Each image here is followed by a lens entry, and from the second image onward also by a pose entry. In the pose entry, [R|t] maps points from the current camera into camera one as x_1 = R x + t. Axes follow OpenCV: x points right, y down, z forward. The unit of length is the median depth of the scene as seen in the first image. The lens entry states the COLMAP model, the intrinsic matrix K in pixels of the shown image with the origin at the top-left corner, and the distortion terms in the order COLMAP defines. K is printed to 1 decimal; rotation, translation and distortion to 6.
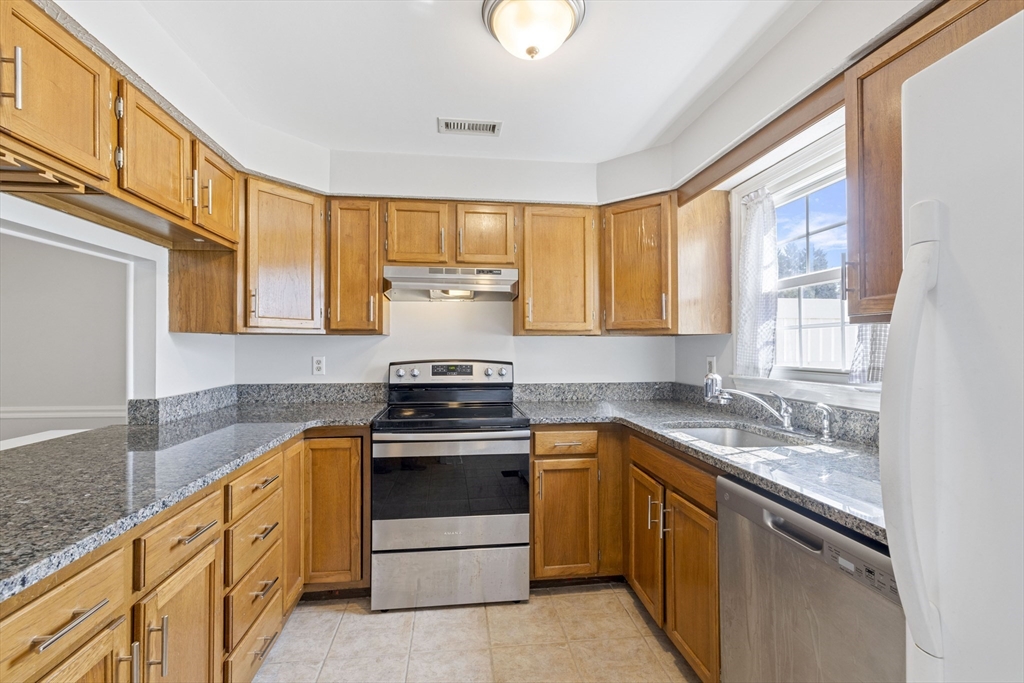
lens RADIAL K [[426.9, 0, 500.8], [0, 426.9, 347.3], [0, 0, 1]] dist [-0.002483, 0.001113]
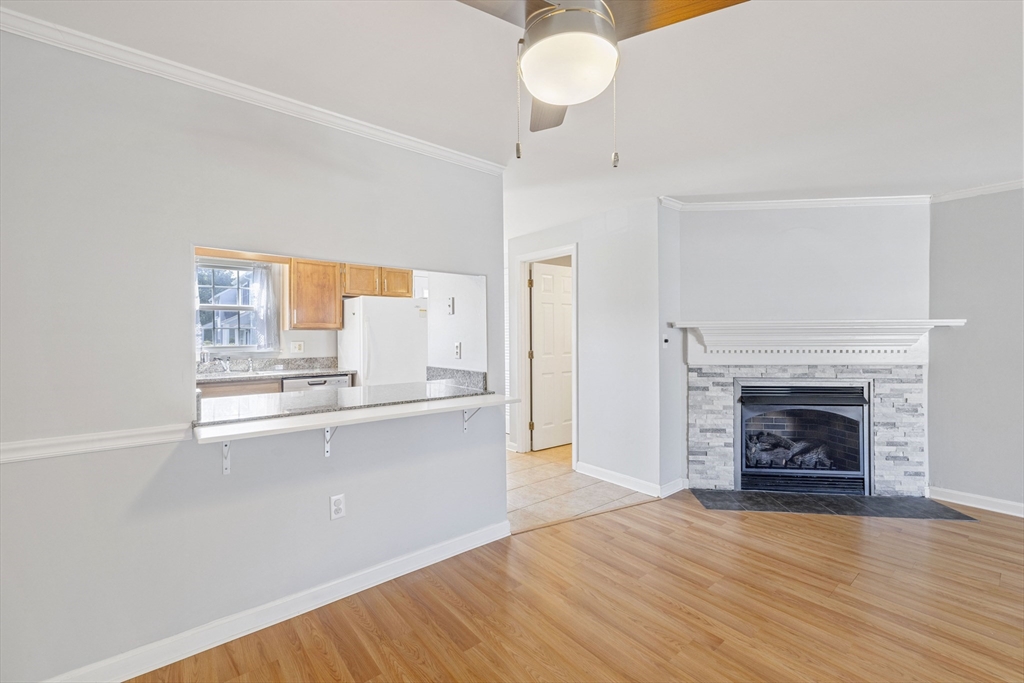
lens RADIAL K [[426.9, 0, 508.0], [0, 426.9, 333.0], [0, 0, 1]] dist [-0.002483, 0.001113]
pose [[-0.535487, 0.007063, 0.844514, -1.823856], [0.004431, 0.999975, -0.005554, -0.003000], [-0.844532, 0.000768, -0.535504, 0.819629]]
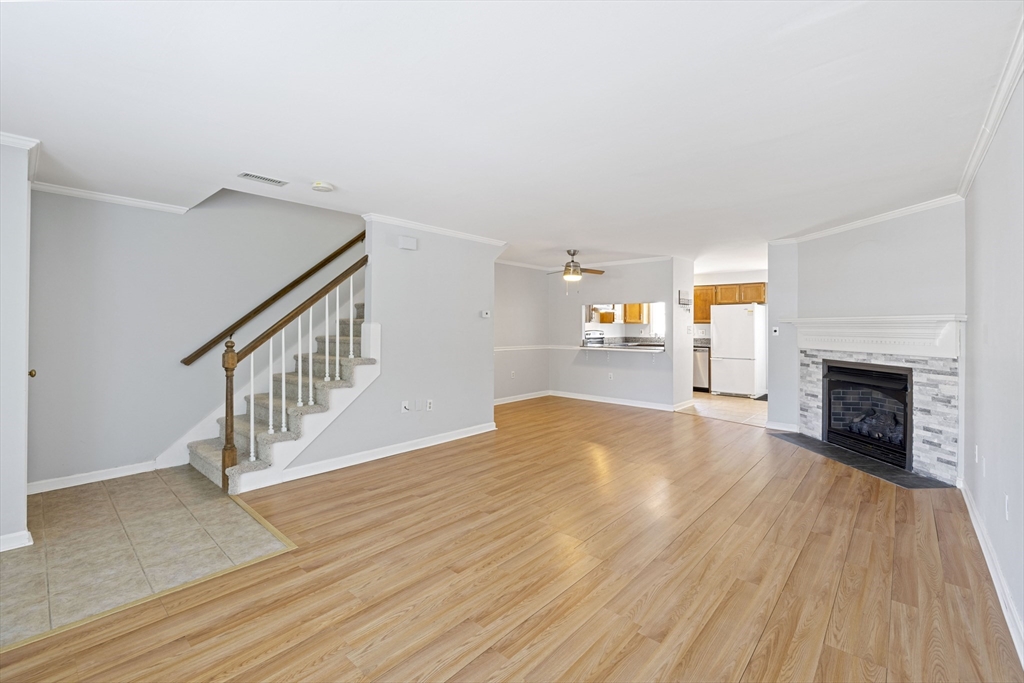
lens RADIAL K [[440.1, 0, 511.3], [0, 440.1, 325.3], [0, 0, 1]] dist [-0.000685, 0.000932]
pose [[0.743324, 0.003773, 0.668921, -3.693125], [-0.003533, 0.999992, -0.001715, -0.004302], [-0.668923, -0.001088, 0.743331, -1.437911]]
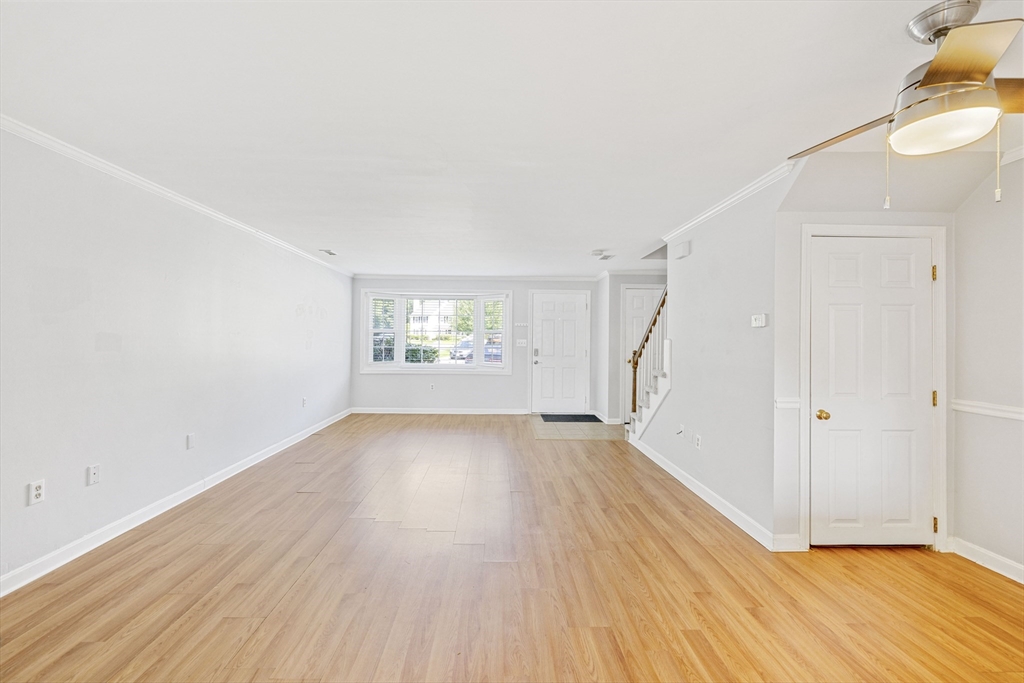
lens RADIAL K [[440.1, 0, 502.7], [0, 440.1, 336.6], [0, 0, 1]] dist [-0.000685, 0.000932]
pose [[-0.096334, -0.006854, -0.995325, -0.683528], [-0.012406, 0.999907, -0.005684, -0.004583], [0.995272, 0.011801, -0.096410, -0.126340]]
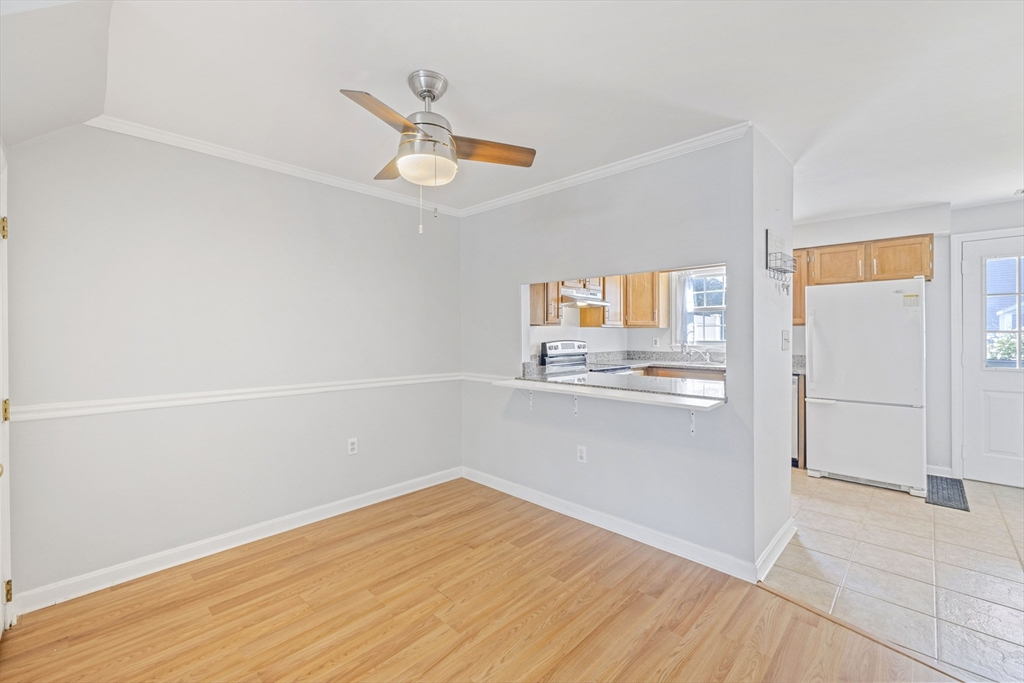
lens RADIAL K [[426.9, 0, 504.3], [0, 426.9, 336.9], [0, 0, 1]] dist [-0.002483, 0.001113]
pose [[0.776507, -0.006178, 0.630078, -1.836469], [0.002214, 0.999973, 0.007076, 0.001914], [-0.630105, -0.004100, 0.776499, -0.287592]]
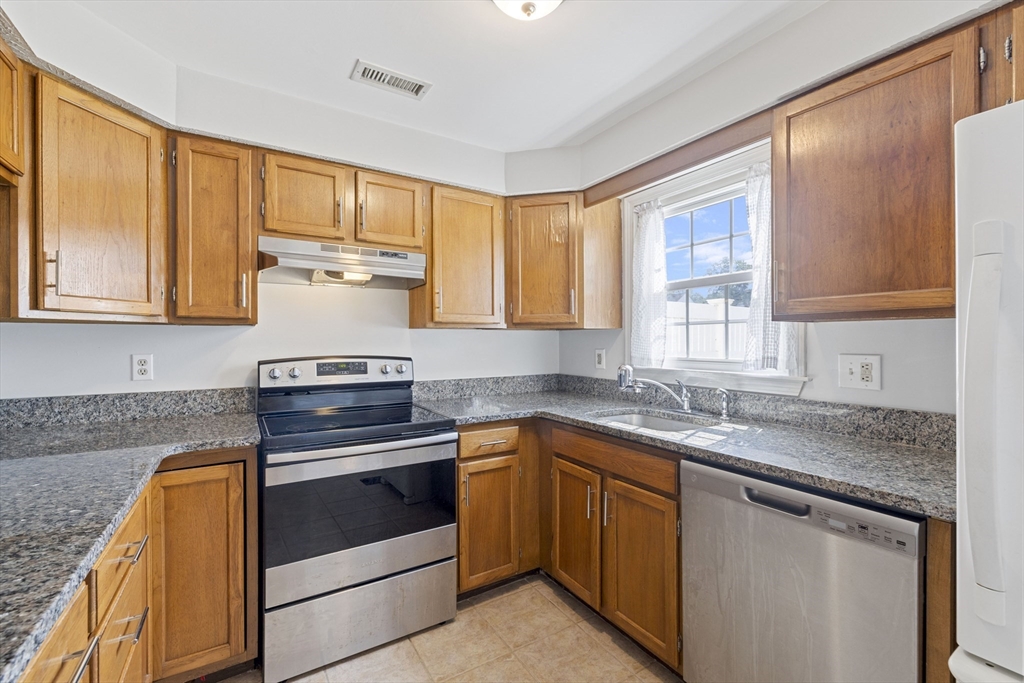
lens RADIAL K [[426.9, 0, 500.8], [0, 426.9, 344.7], [0, 0, 1]] dist [-0.002483, 0.001113]
pose [[0.910227, -0.004944, 0.414081, -0.224810], [0.001401, 0.999960, 0.008858, -0.000408], [-0.414108, -0.007482, 0.910197, 0.133677]]
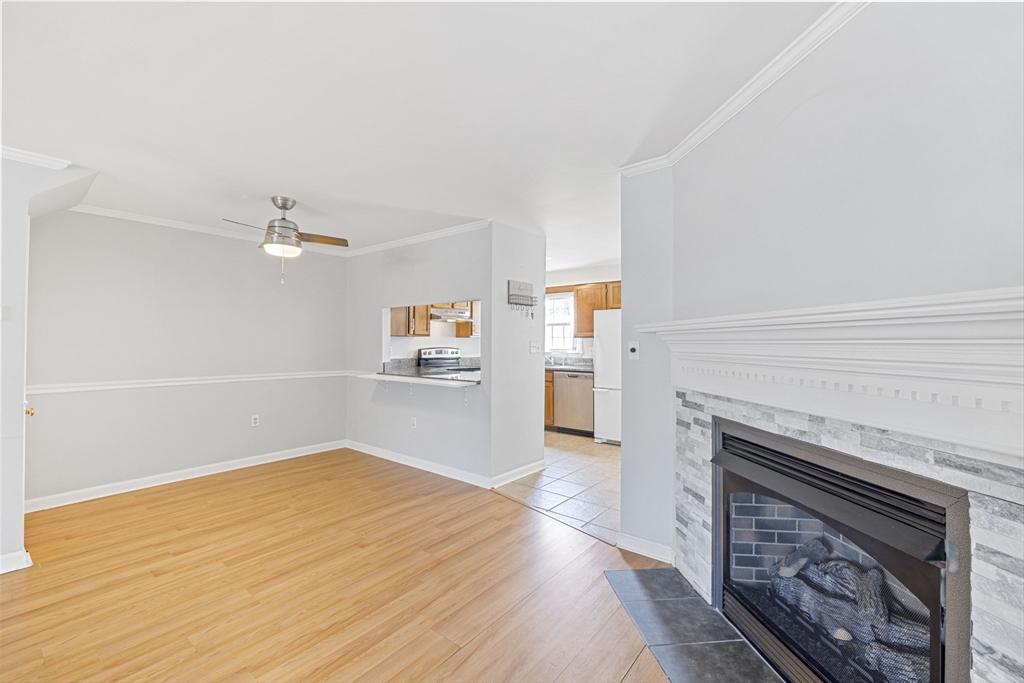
lens RADIAL K [[426.9, 0, 505.7], [0, 426.9, 339.5], [0, 0, 1]] dist [-0.002483, 0.001113]
pose [[0.710929, 0.006929, 0.703229, -1.918569], [-0.002985, 0.999972, -0.006835, -0.000977], [-0.703257, 0.002760, 0.710930, -1.166722]]
